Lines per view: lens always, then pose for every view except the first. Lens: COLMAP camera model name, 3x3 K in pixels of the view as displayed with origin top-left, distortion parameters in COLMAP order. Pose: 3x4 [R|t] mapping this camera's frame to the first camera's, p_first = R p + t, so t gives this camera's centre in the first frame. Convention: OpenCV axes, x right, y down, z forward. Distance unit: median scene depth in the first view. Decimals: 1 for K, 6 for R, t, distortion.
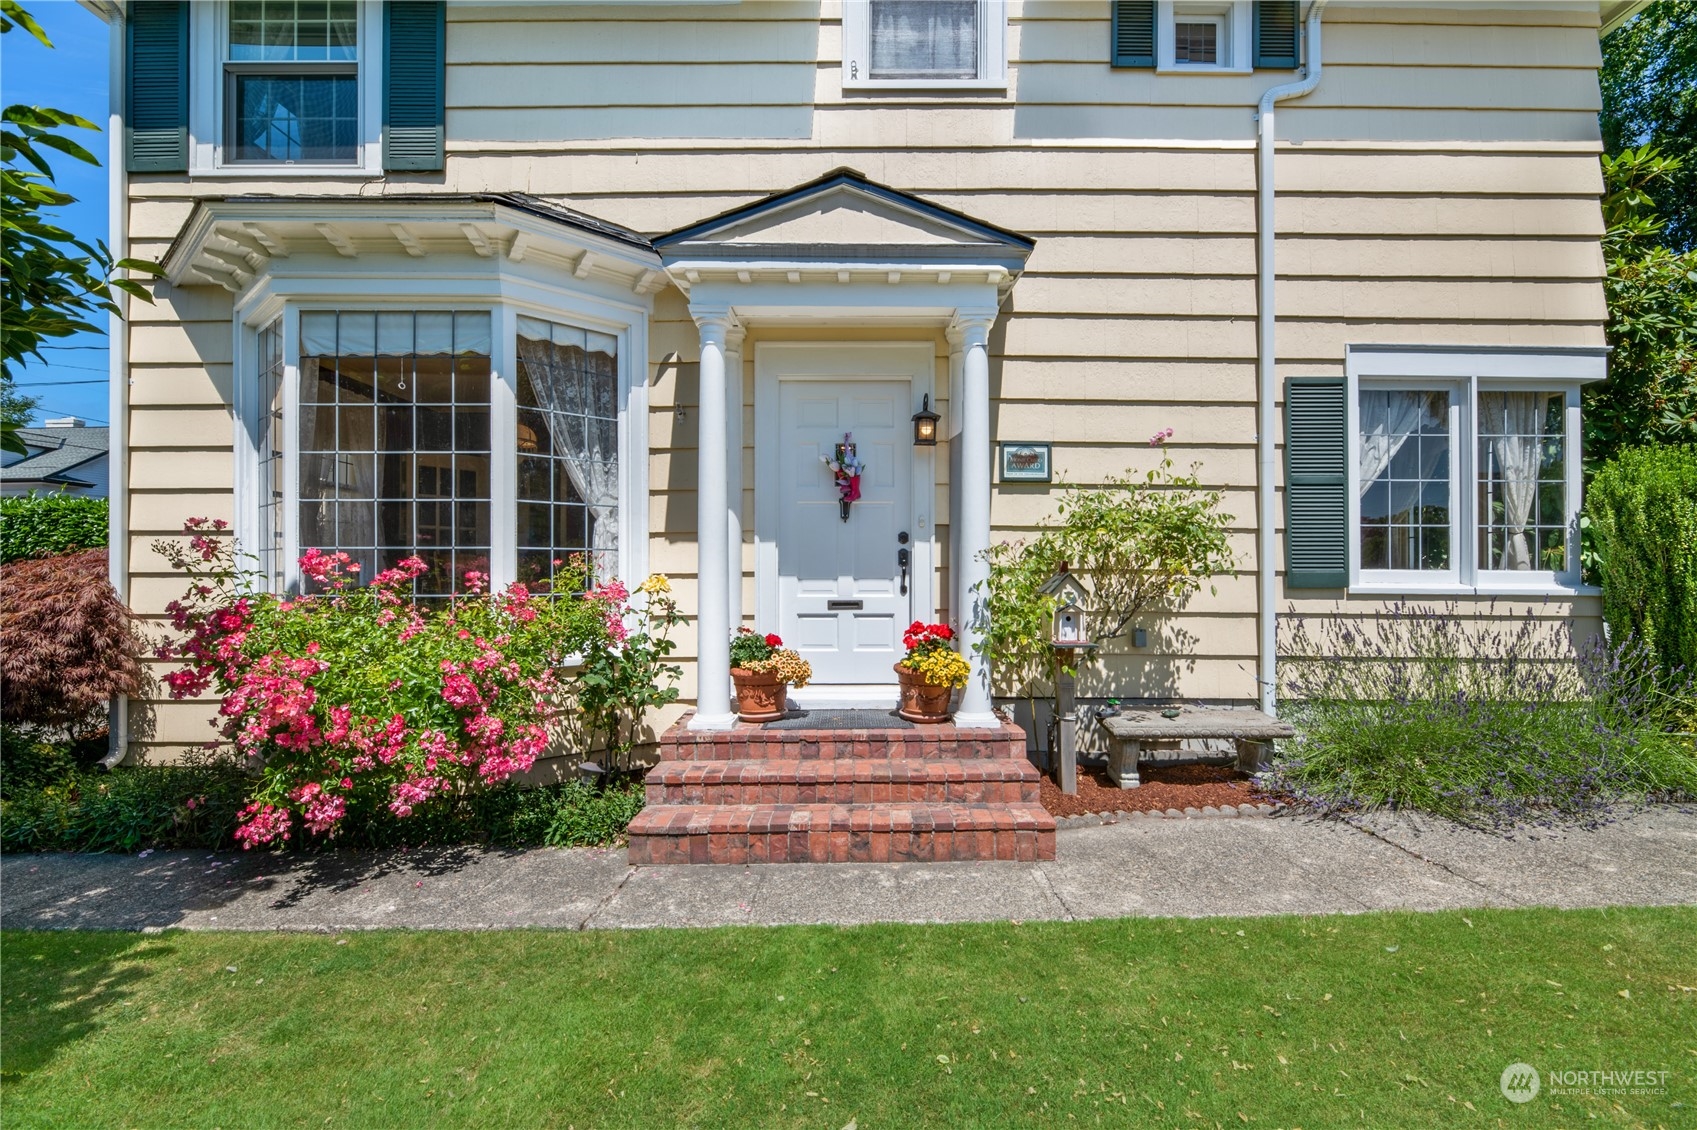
lens RADIAL K [[721.4, 0, 848.3], [0, 721.4, 568.4], [0, 0, 1]] dist [-0.002304, -0.001744]
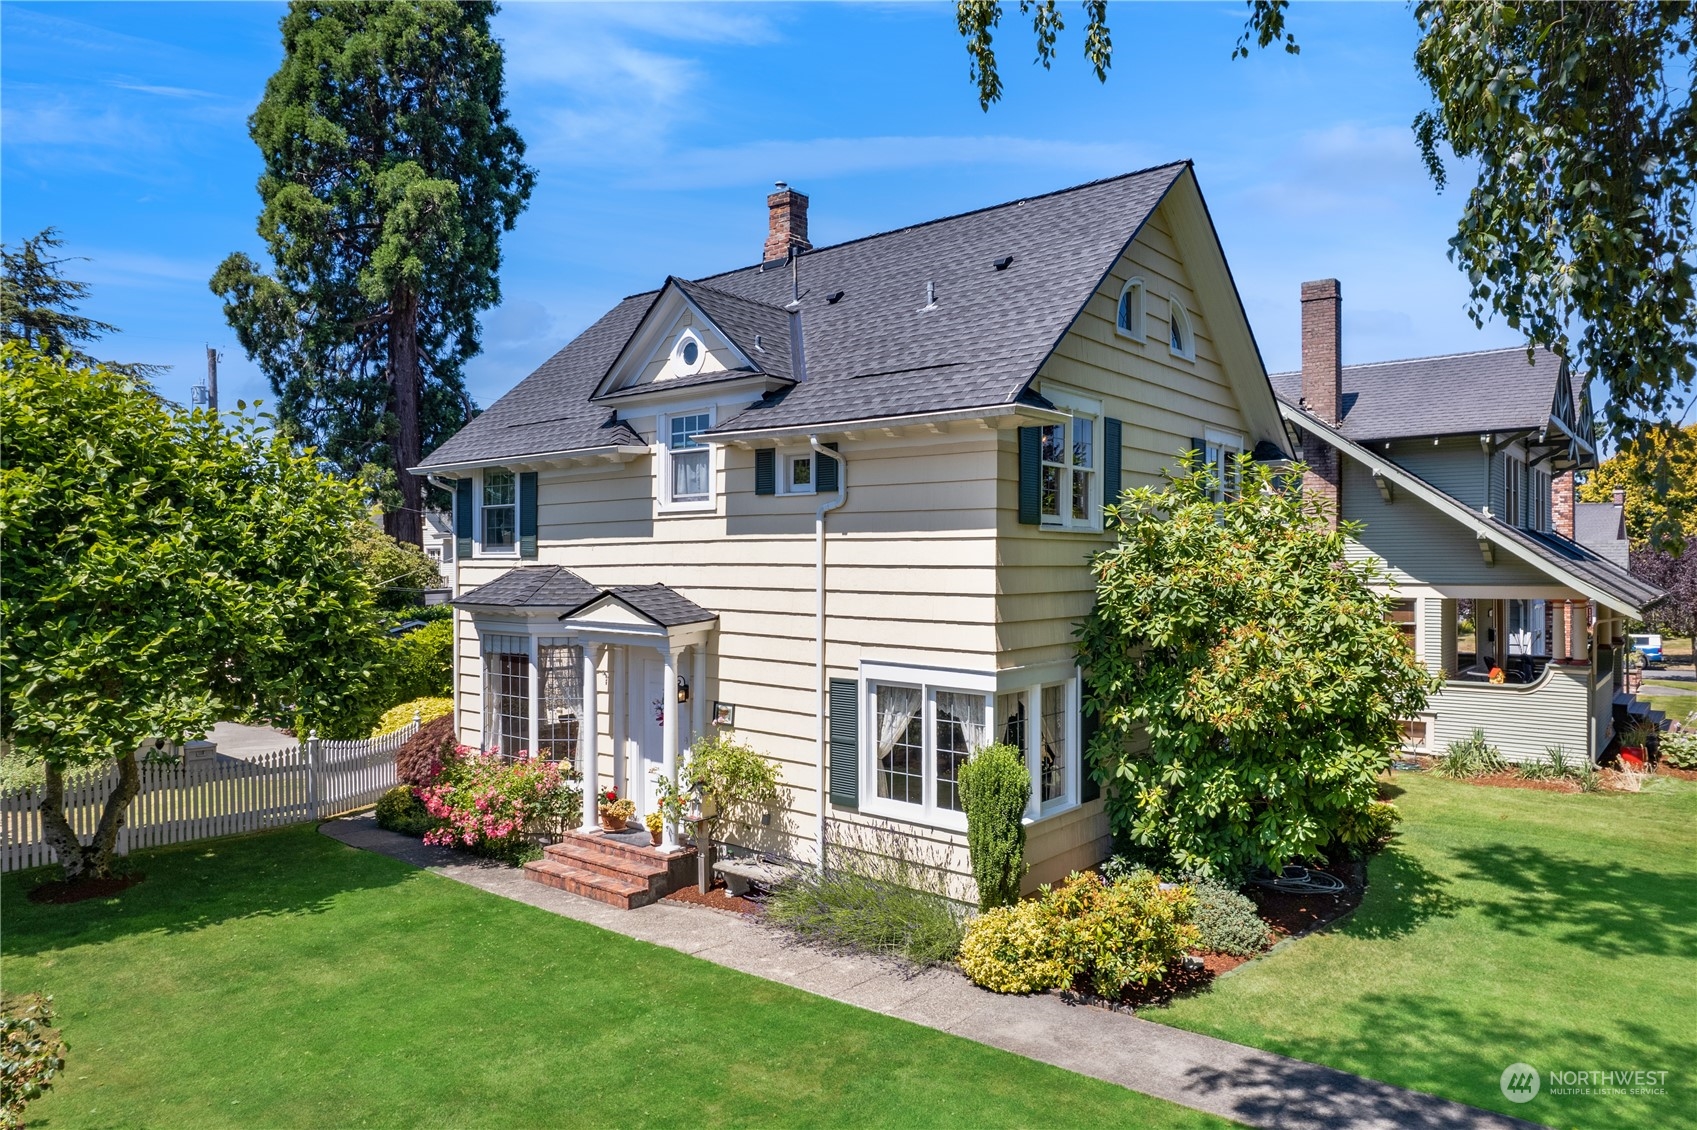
lens RADIAL K [[1097.4, 0, 852.1], [0, 1097.4, 564.4], [0, 0, 1]] dist [-0.051251, 0.020819]
pose [[0.769569, -0.001157, -0.638563, 2.481479], [0.002574, 0.999996, 0.001290, -0.578951], [0.638559, -0.002636, 0.769569, -1.012404]]
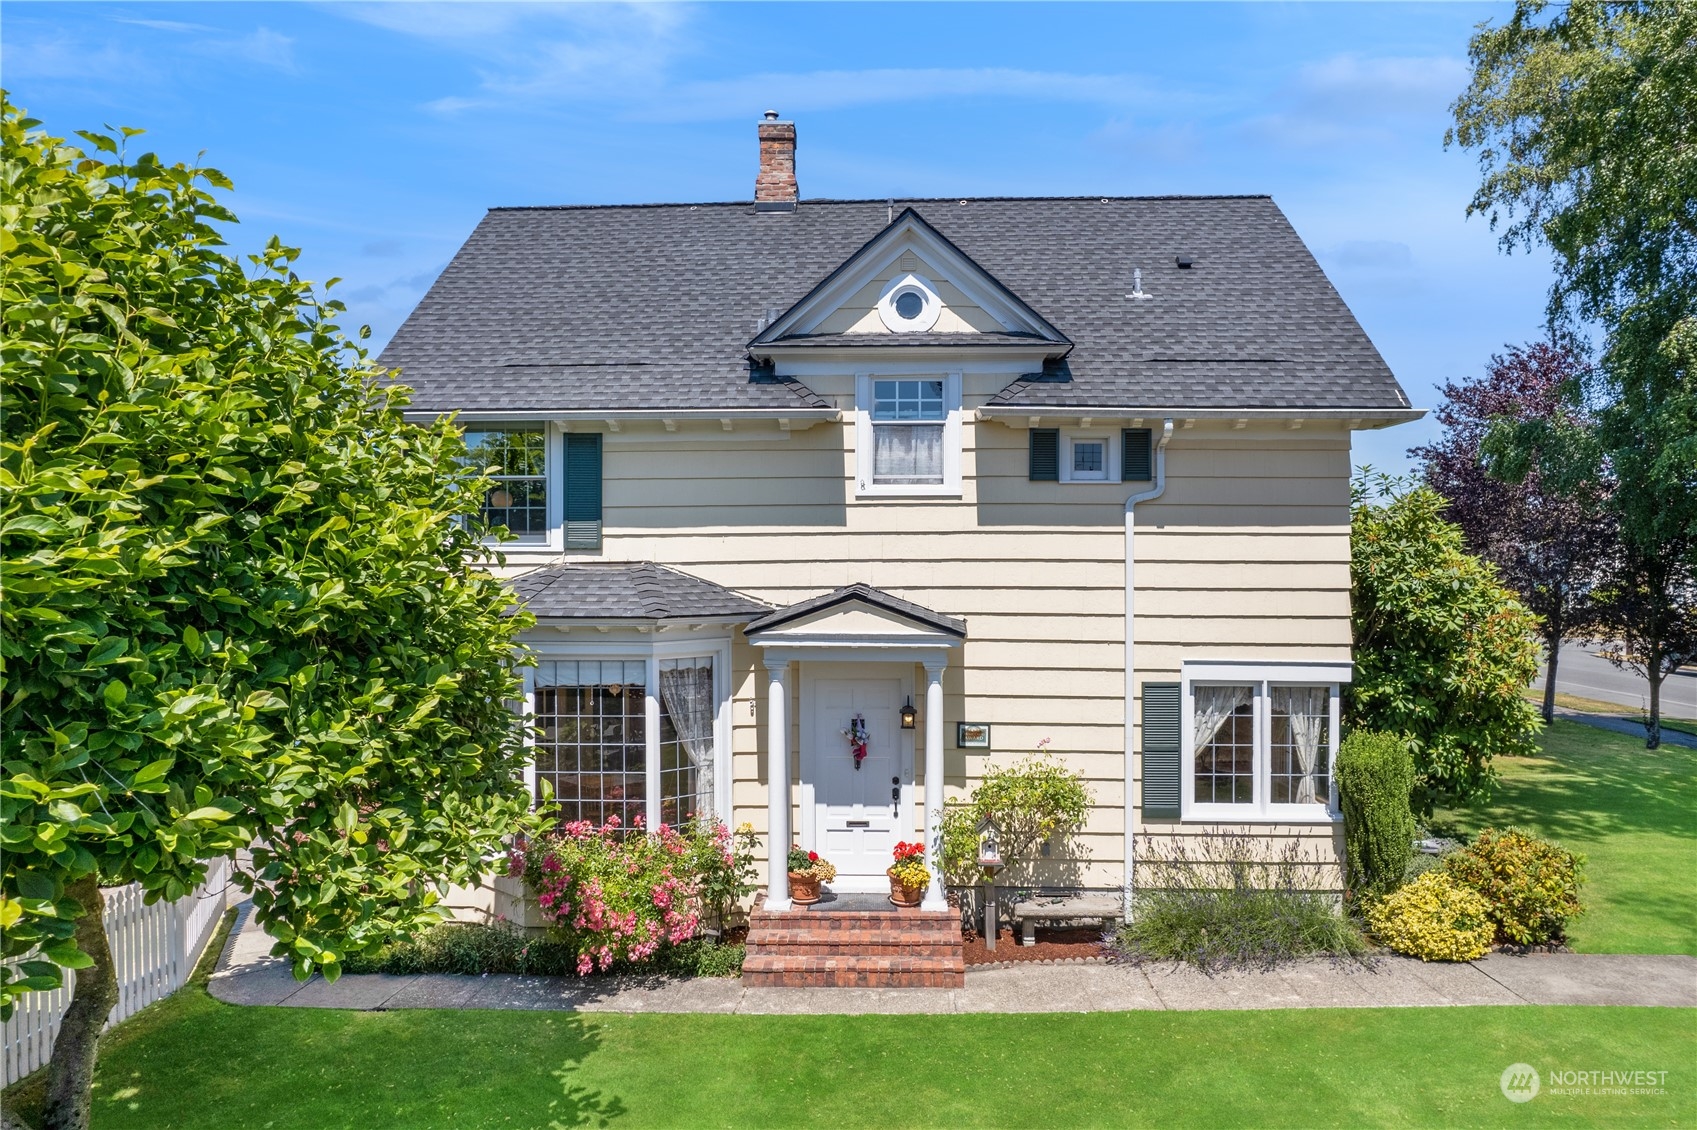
lens RADIAL K [[1097.4, 0, 841.9], [0, 1097.4, 561.5], [0, 0, 1]] dist [-0.051251, 0.020819]
pose [[0.999173, -0.001712, -0.040615, 0.064526], [0.001880, 0.999990, 0.004099, -0.583789], [0.040608, -0.004172, 0.999166, -1.498266]]
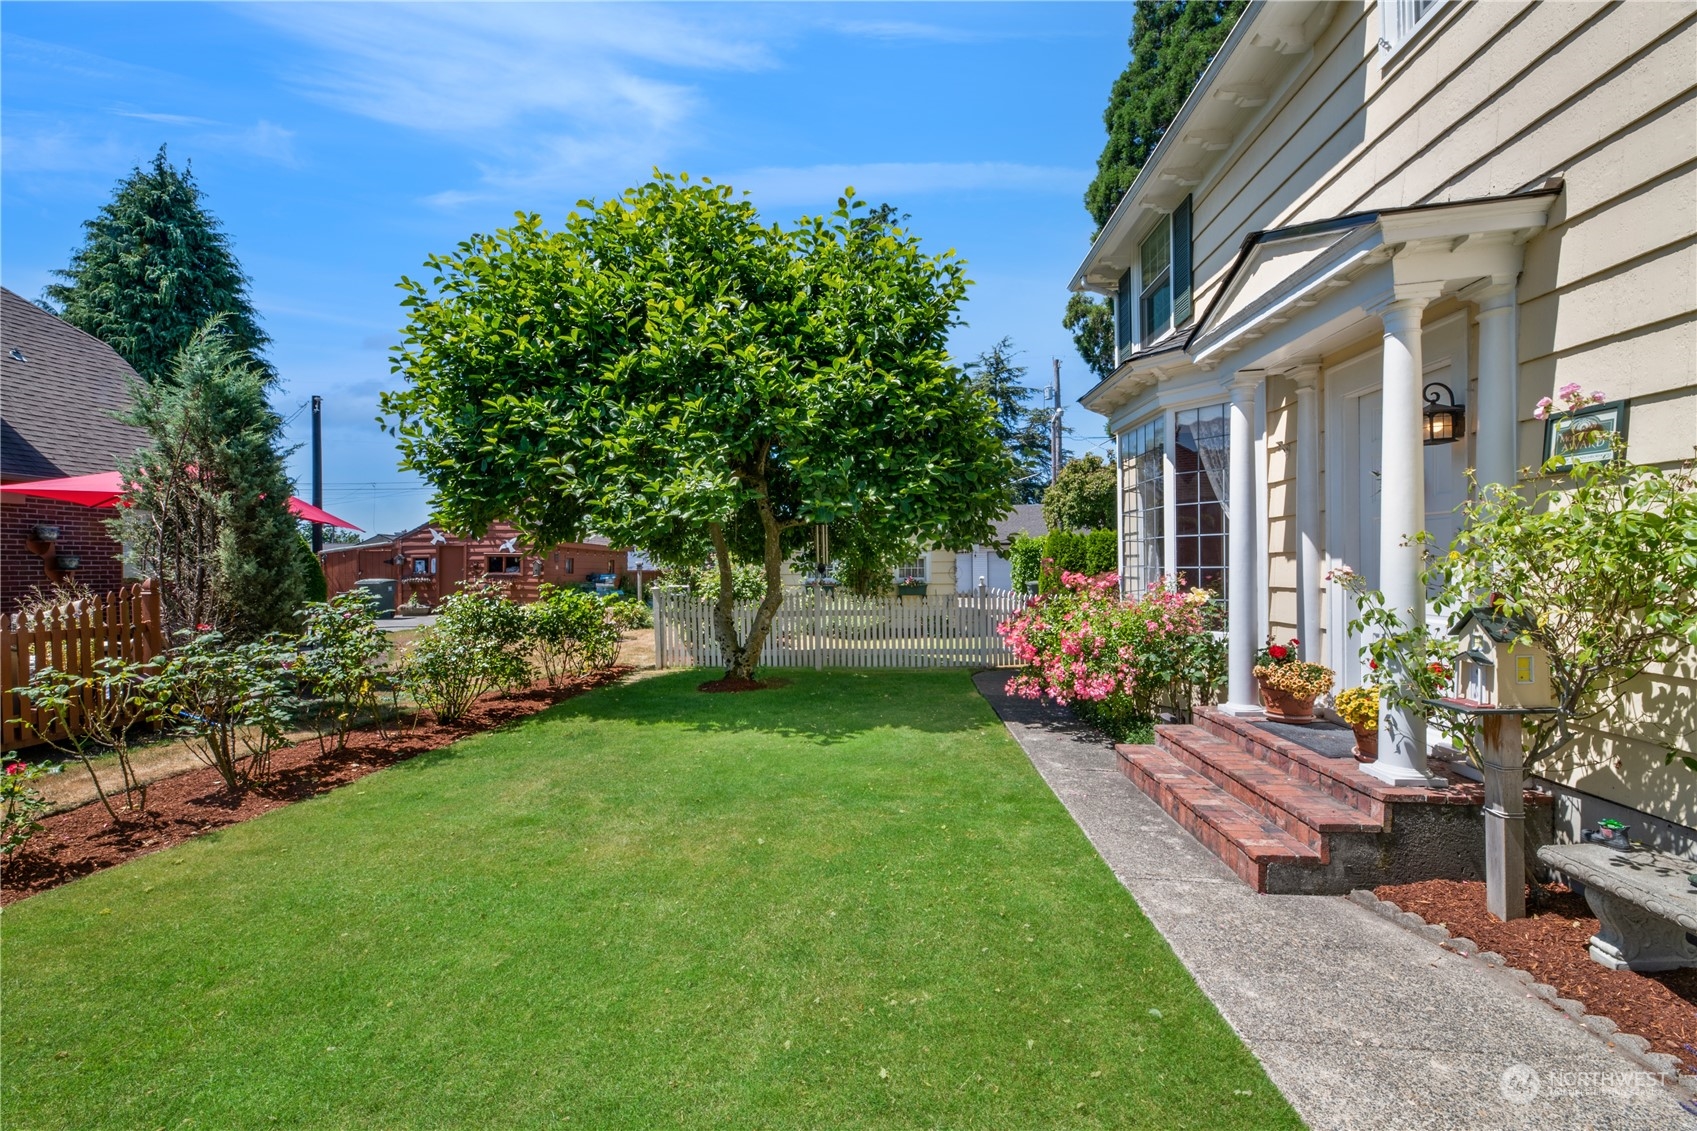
lens RADIAL K [[684.1, 0, 853.2], [0, 684.1, 567.3], [0, 0, 1]] dist [-0.001124, -0.002992]
pose [[-0.052607, 0.010143, -0.998564, 0.995352], [0.017368, 0.999806, 0.009241, -0.051901], [0.998464, -0.016857, -0.052773, 0.393848]]
